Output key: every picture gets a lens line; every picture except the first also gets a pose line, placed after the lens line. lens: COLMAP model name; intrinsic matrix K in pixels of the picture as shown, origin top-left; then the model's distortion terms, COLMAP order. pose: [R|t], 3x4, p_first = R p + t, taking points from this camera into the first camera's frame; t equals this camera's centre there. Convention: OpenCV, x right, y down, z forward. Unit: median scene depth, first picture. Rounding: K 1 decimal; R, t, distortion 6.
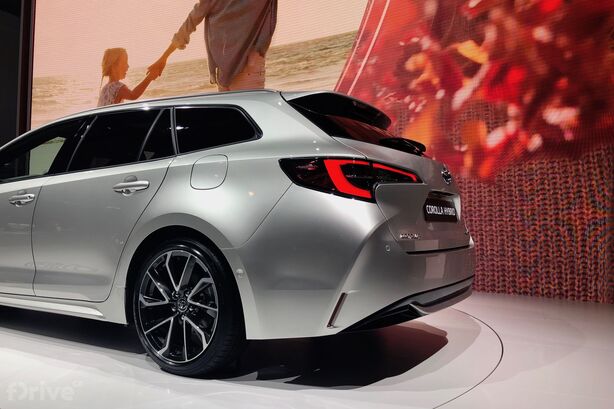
lens RADIAL K [[503.2, 0, 307.0], [0, 503.2, 188.8], [0, 0, 1]] dist [-0.004939, -0.003896]
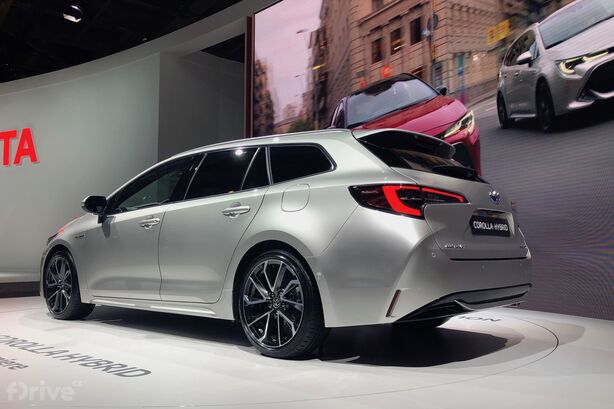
lens RADIAL K [[503.2, 0, 307.0], [0, 503.2, 188.8], [0, 0, 1]] dist [-0.004939, -0.003896]
pose [[0.982967, -0.026055, -0.181924, 0.068801], [0.017577, 0.998690, -0.048062, 0.005993], [0.182938, 0.044045, 0.982137, -0.256325]]
